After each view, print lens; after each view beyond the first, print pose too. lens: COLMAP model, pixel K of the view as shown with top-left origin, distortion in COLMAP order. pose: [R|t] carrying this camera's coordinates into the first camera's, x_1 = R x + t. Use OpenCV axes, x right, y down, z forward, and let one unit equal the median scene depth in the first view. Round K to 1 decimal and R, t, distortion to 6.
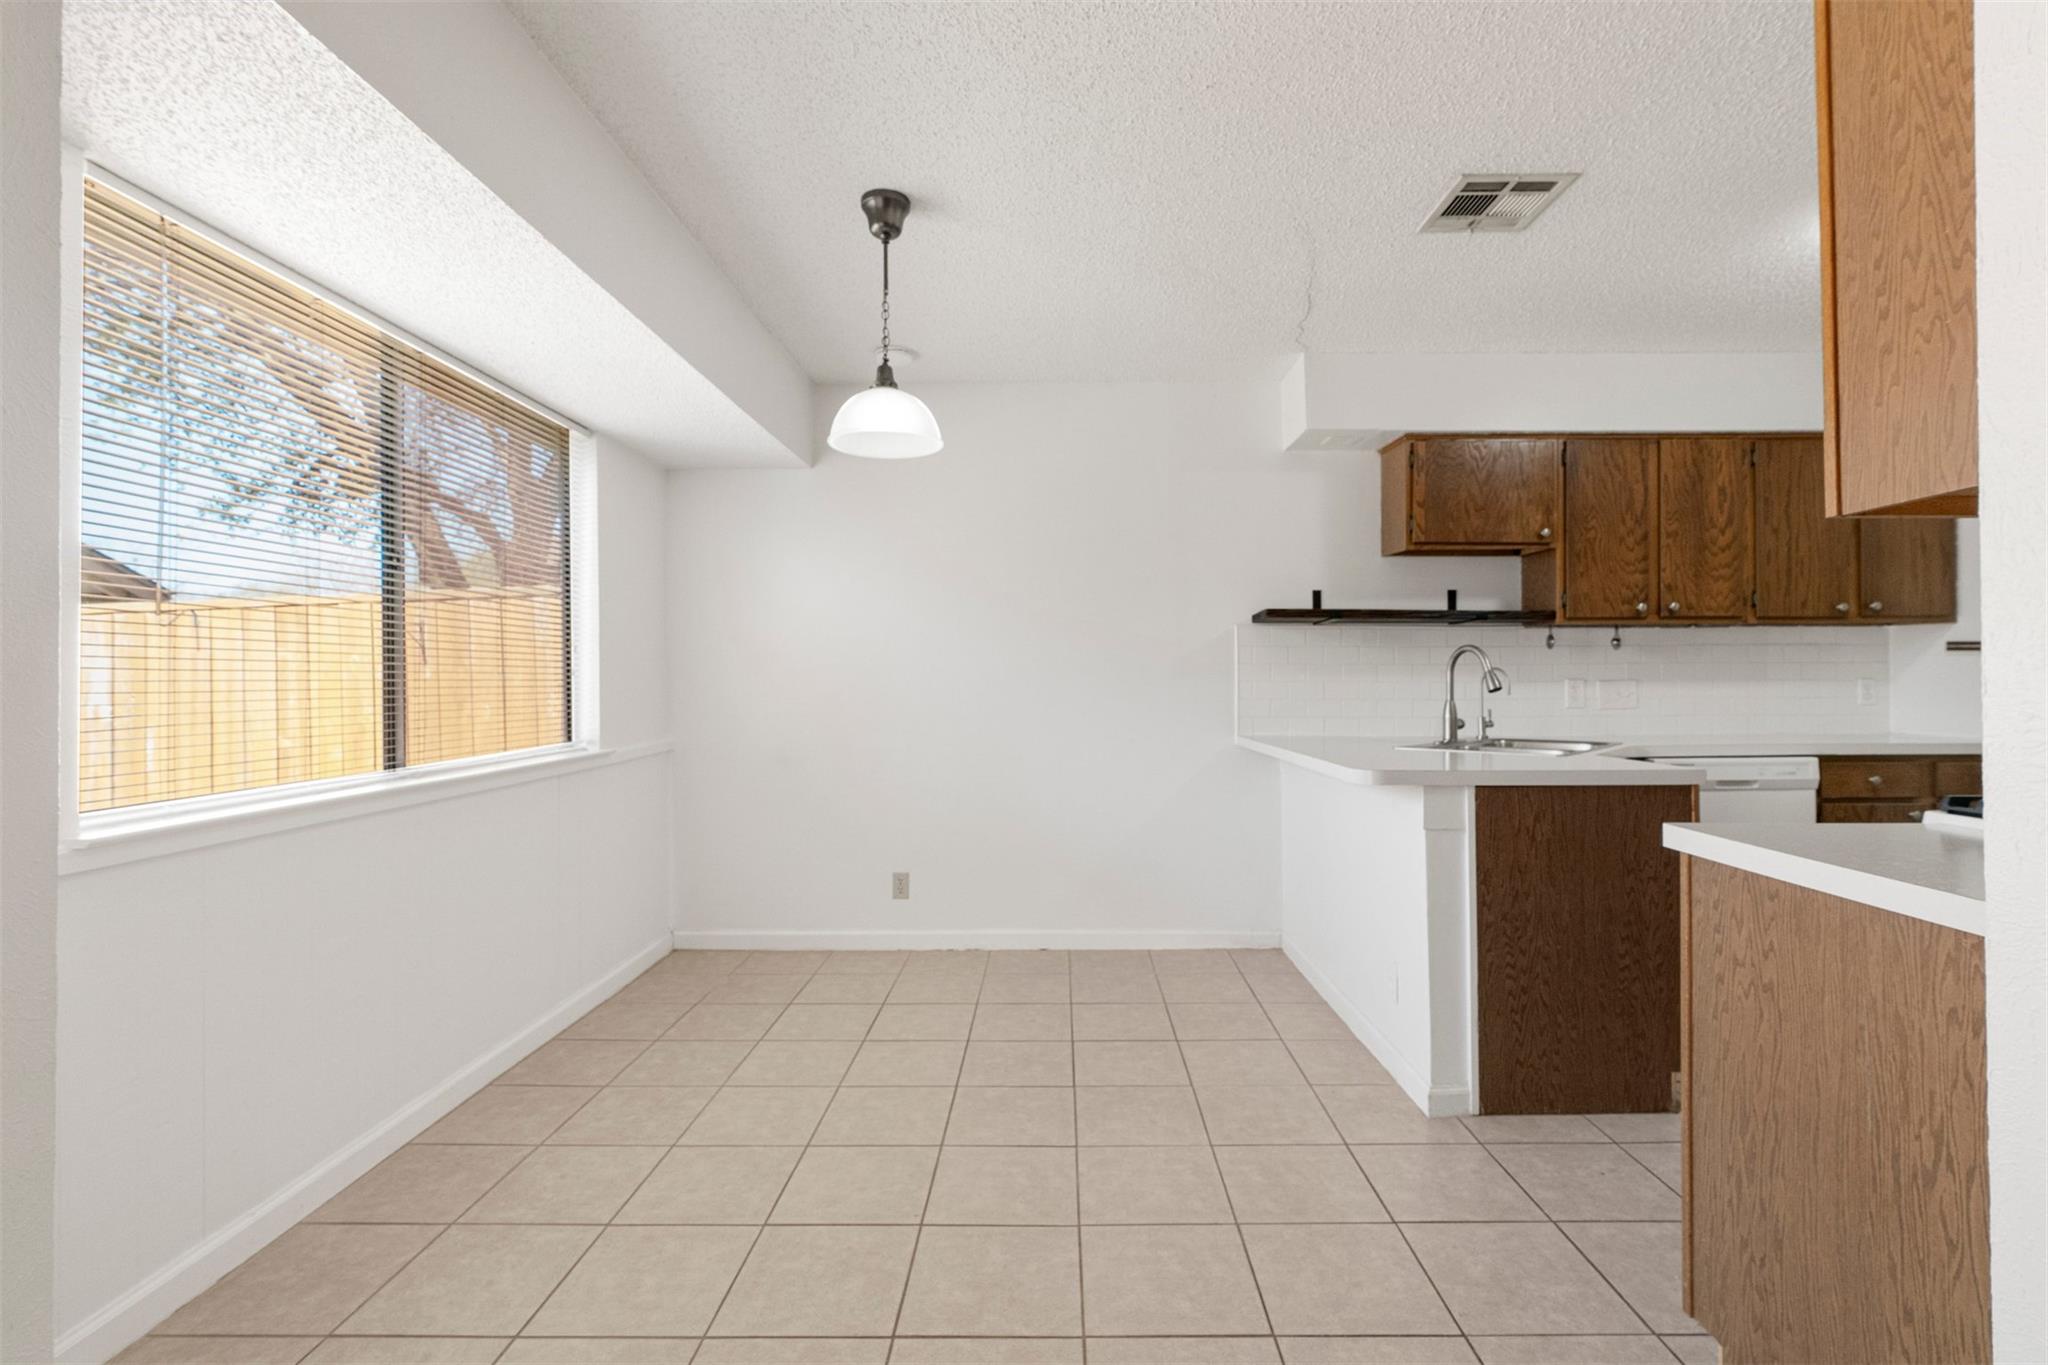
lens RADIAL K [[922.1, 0, 1080.1], [0, 922.1, 676.0], [0, 0, 1]] dist [-0.012649, 0.004310]
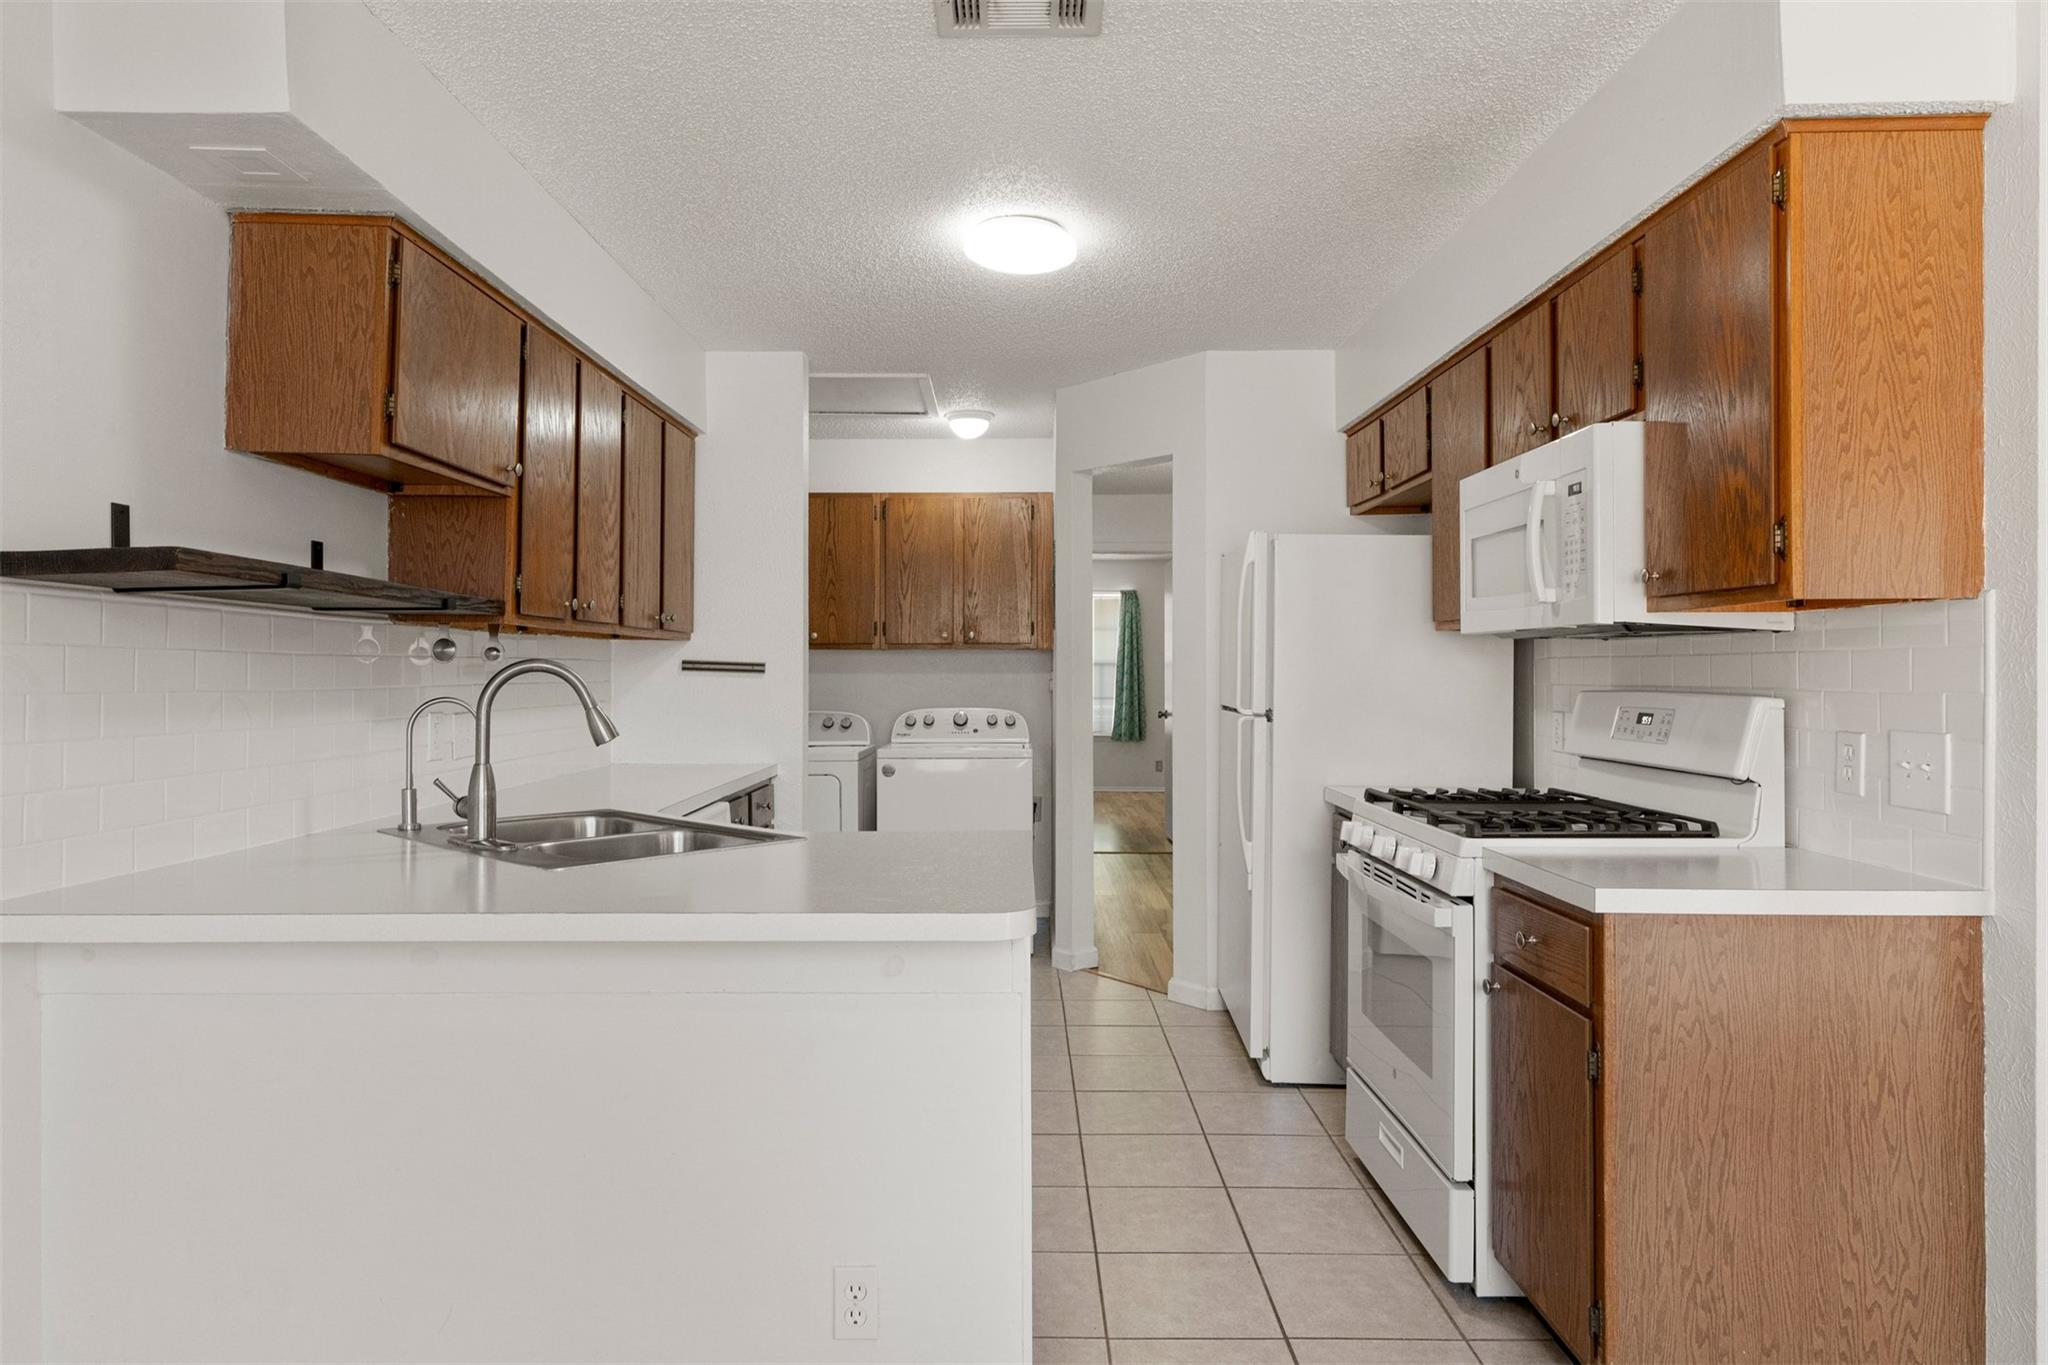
lens RADIAL K [[1219.8, 0, 995.9], [0, 1219.8, 669.3], [0, 0, 1]] dist [0.003386, 0.000556]
pose [[0.035715, 0.005806, 0.999345, -0.407523], [-0.002948, 0.999979, -0.005704, -0.035416], [-0.999358, -0.002742, 0.035731, 1.003201]]
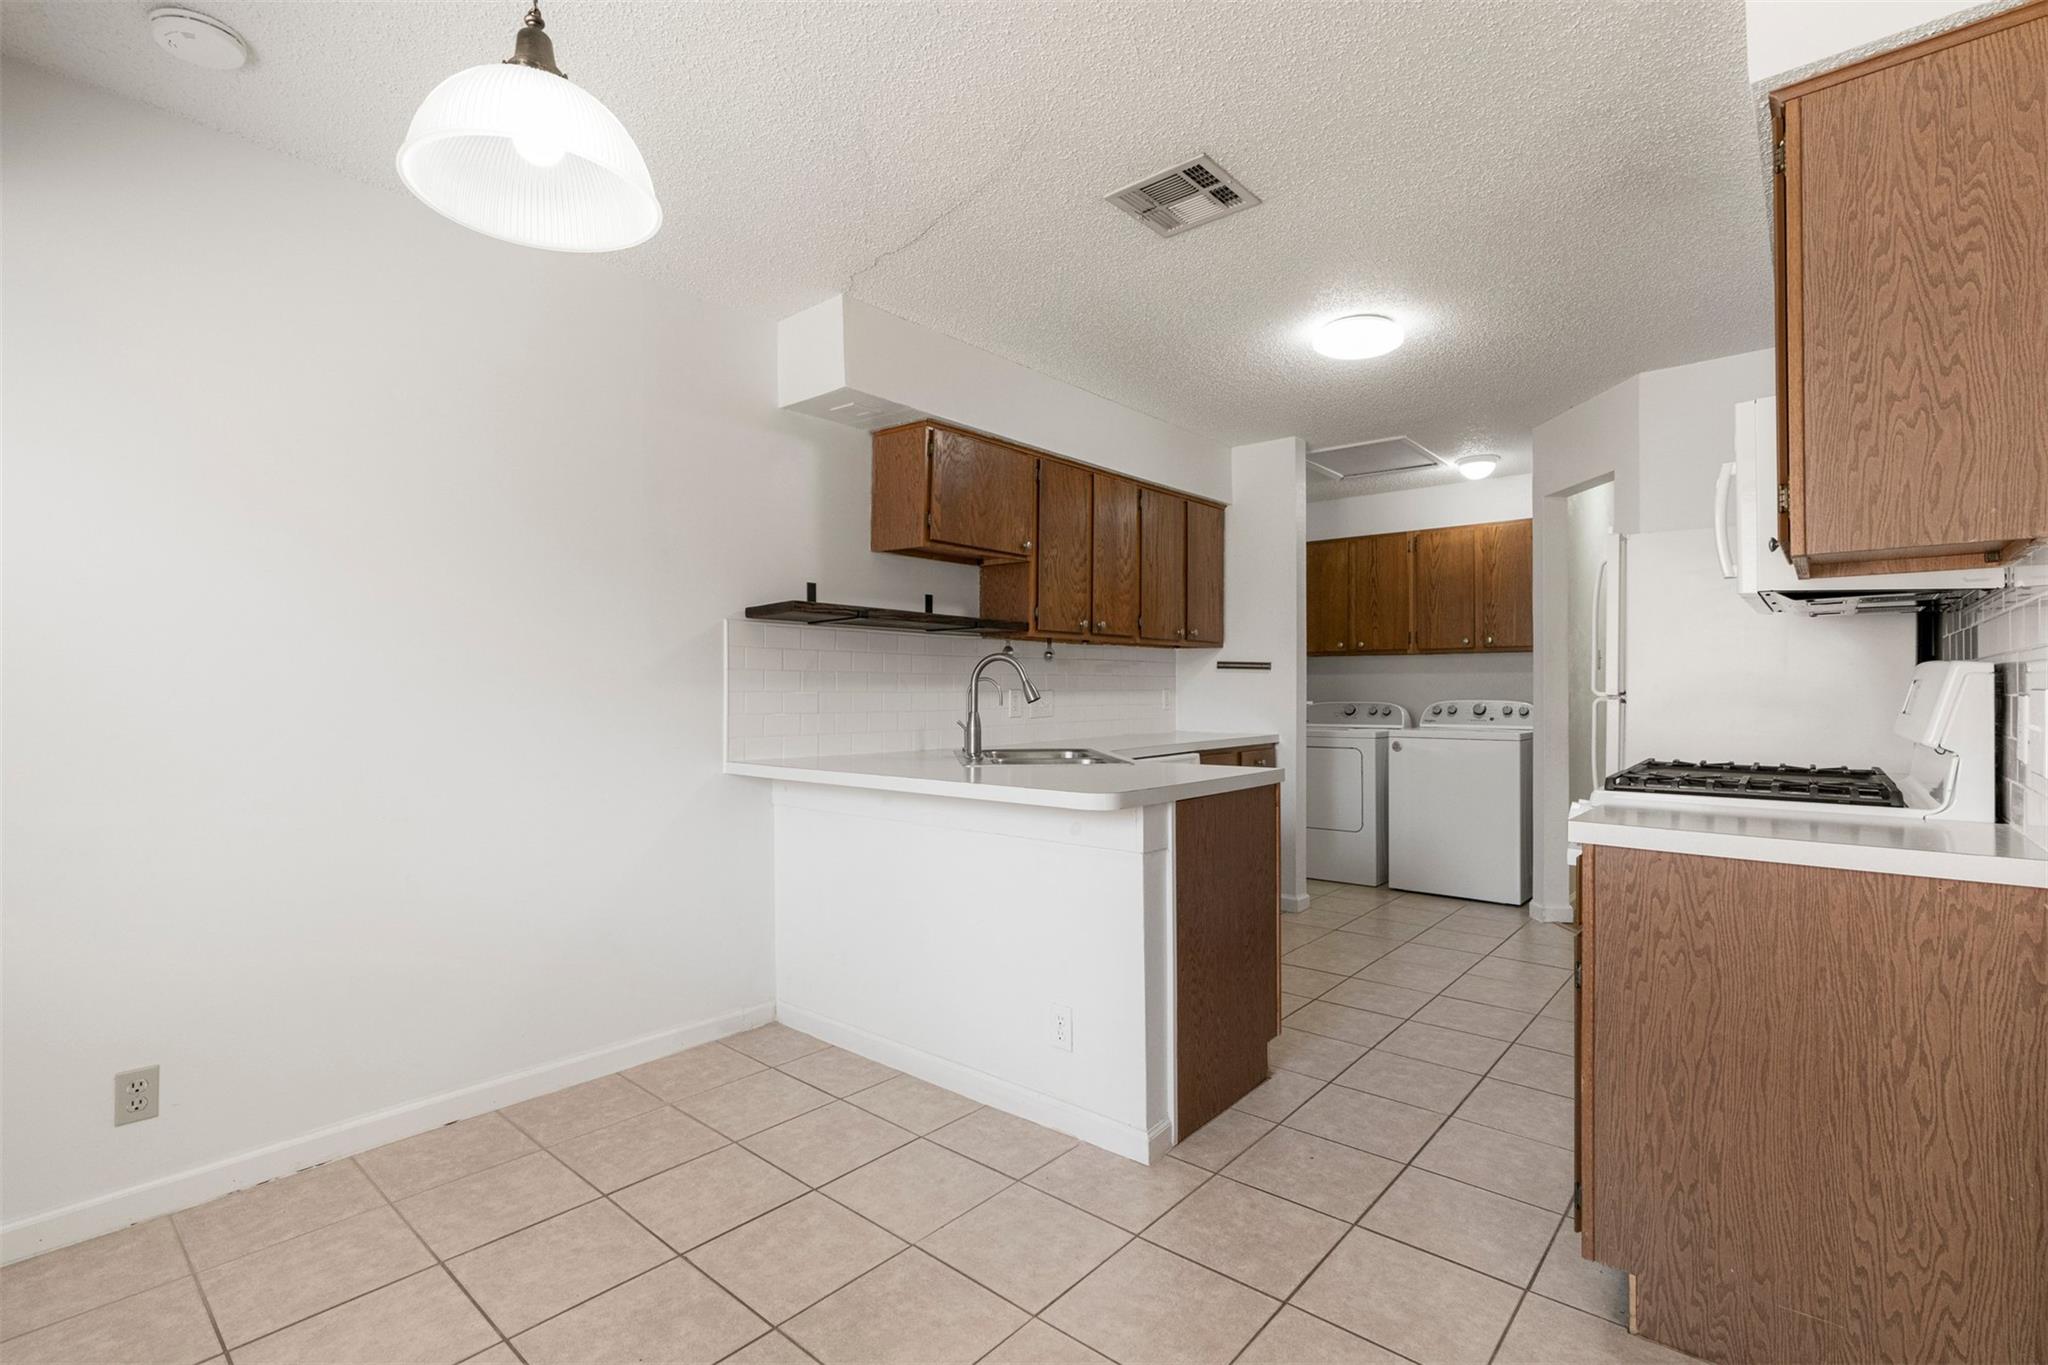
lens RADIAL K [[922.1, 0, 1023.6], [0, 922.1, 690.1], [0, 0, 1]] dist [-0.012649, 0.004310]
pose [[0.666395, 0.000787, 0.745598, -0.389192], [-0.003668, 0.999991, 0.002223, 0.003198], [-0.745590, -0.004216, 0.666392, 0.482054]]
